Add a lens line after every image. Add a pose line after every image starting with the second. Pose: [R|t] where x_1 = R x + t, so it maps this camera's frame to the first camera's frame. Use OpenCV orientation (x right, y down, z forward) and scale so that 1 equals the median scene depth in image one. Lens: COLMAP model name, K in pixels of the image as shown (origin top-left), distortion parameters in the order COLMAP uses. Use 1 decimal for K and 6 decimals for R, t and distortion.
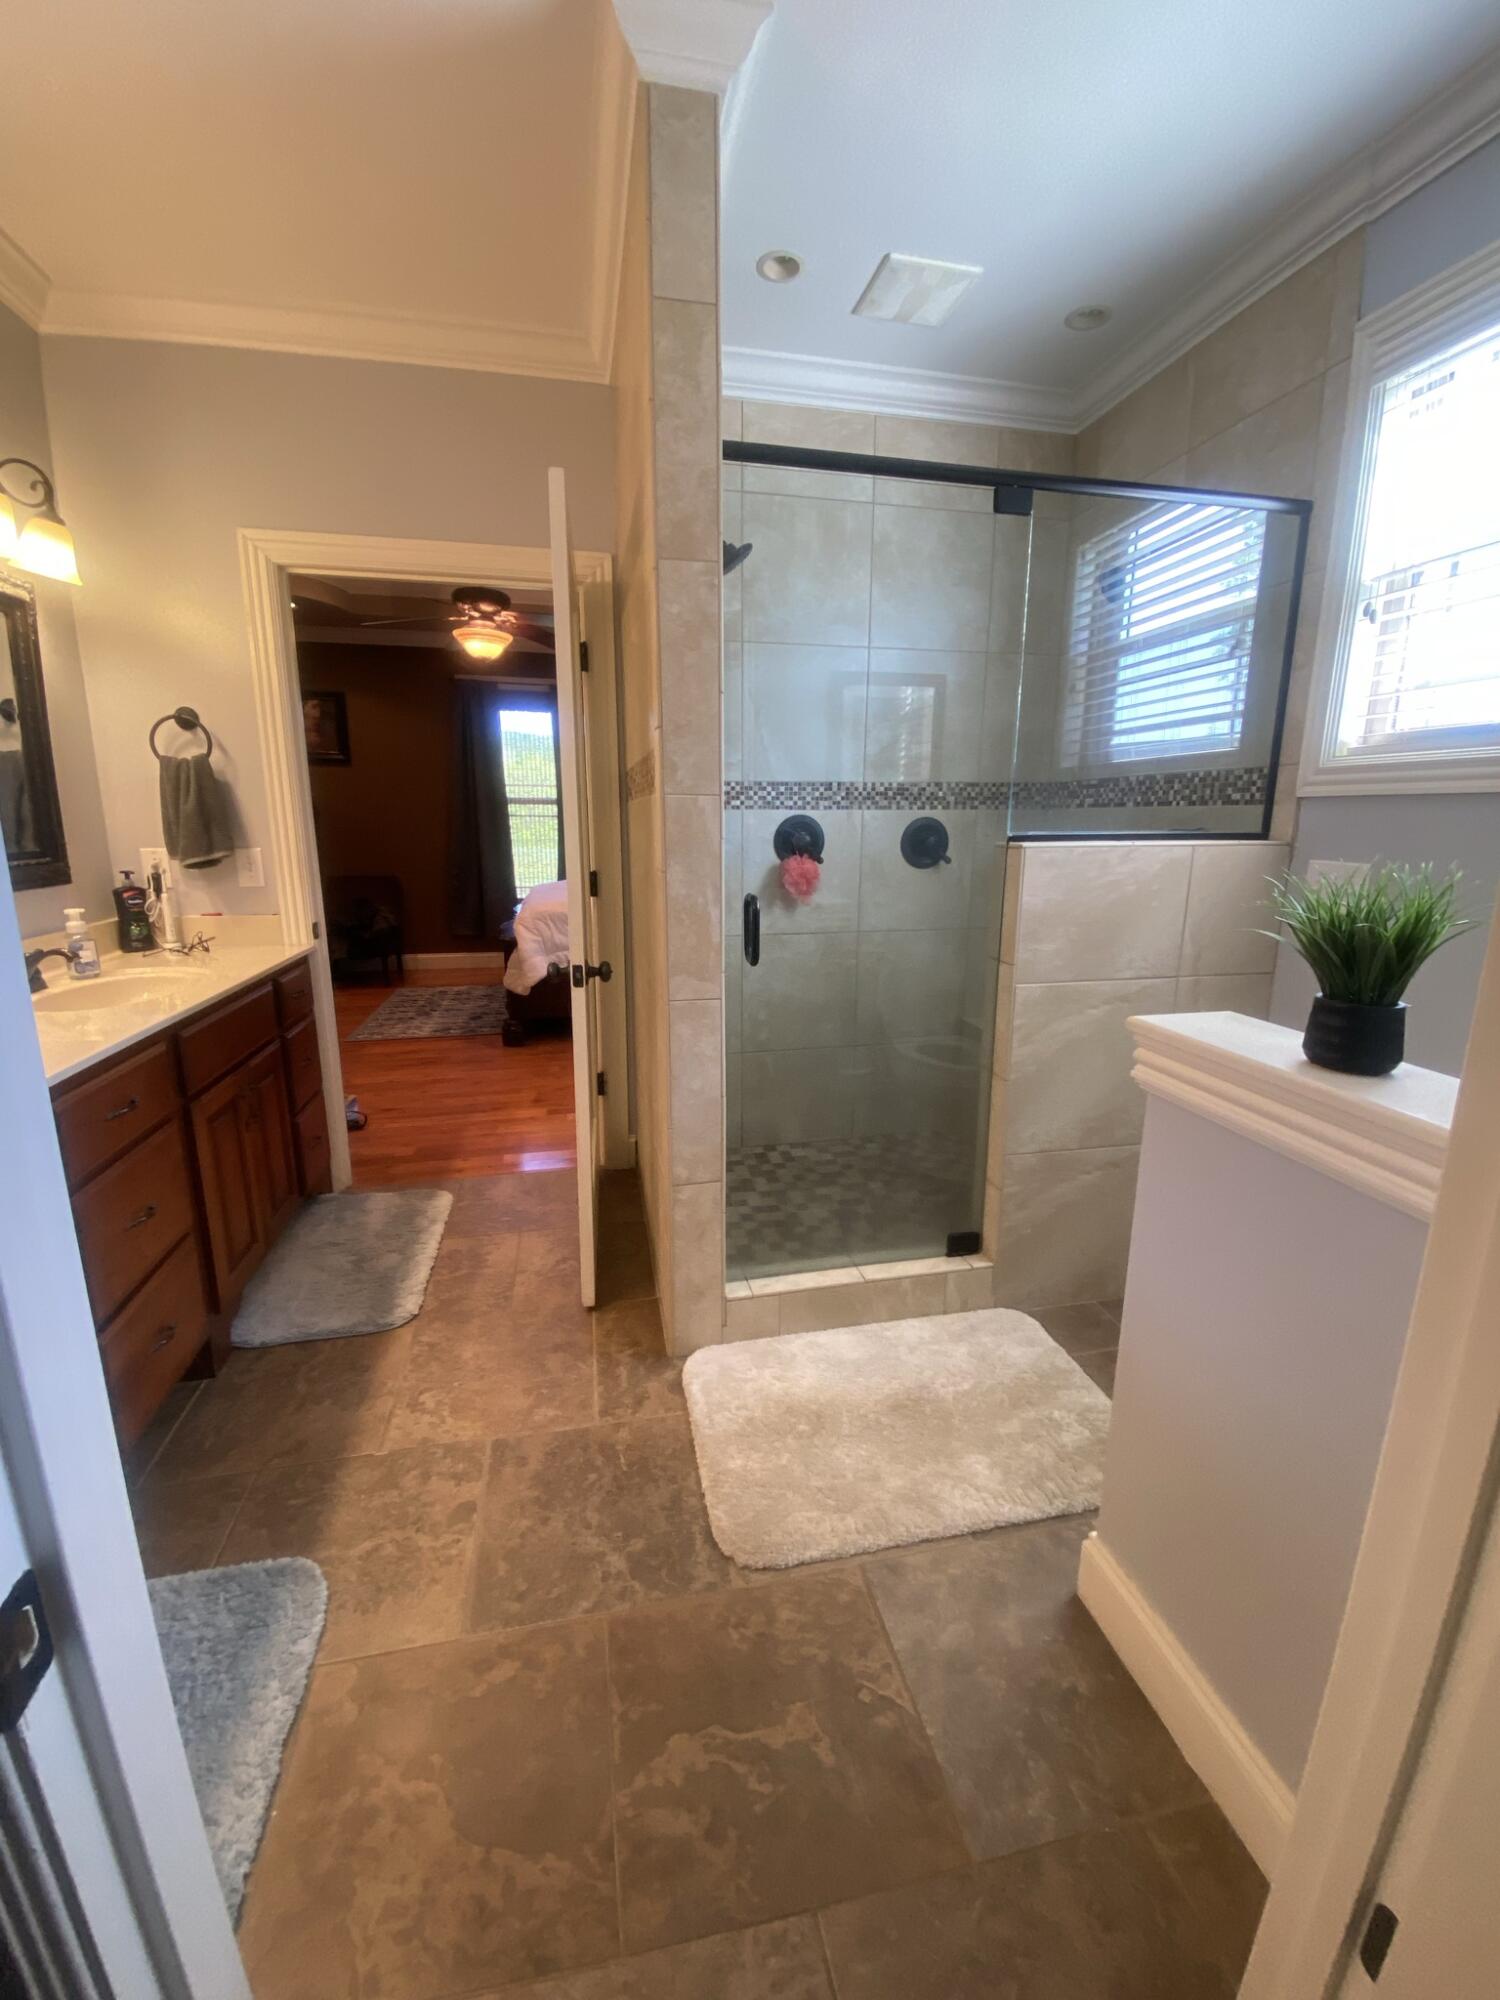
lens RADIAL K [[816.5, 0, 761.0], [0, 816.5, 1001.0], [0, 0, 1]] dist [-0.030846, -0.001194]
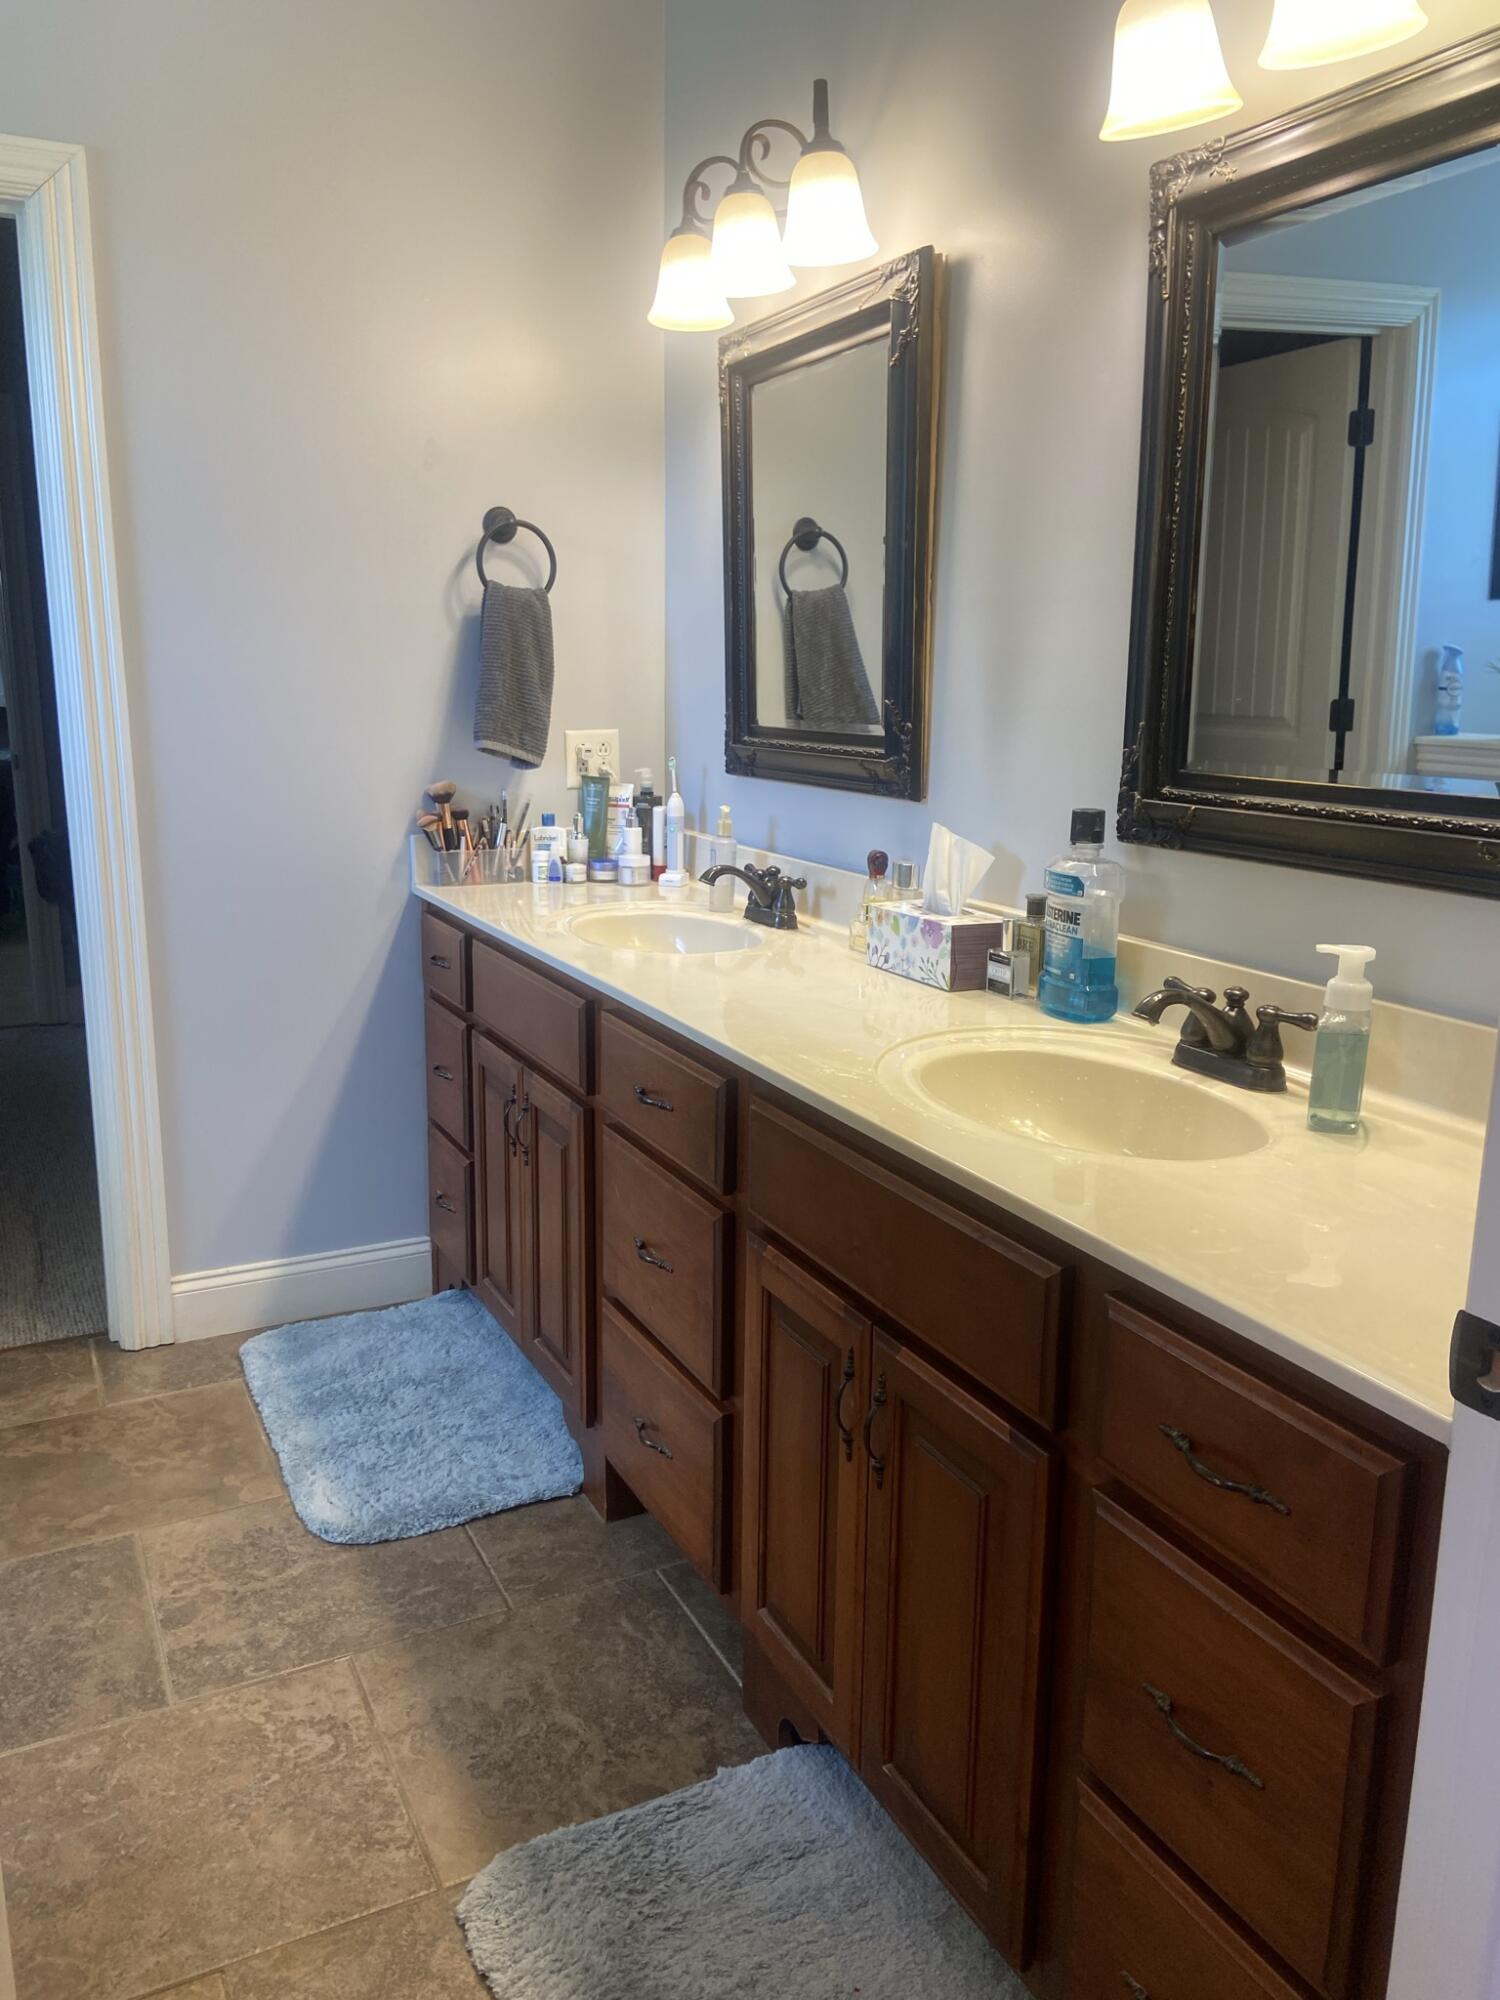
lens RADIAL K [[1495.5, 0, 738.4], [0, 1495.5, 1002.0], [0, 0, 1]] dist [0.023561, -0.028401]
pose [[-0.966671, 0.048657, -0.251357, -0.548790], [-0.067247, 0.899047, 0.432658, -0.501460], [0.247033, 0.435141, -0.865810, 2.077484]]
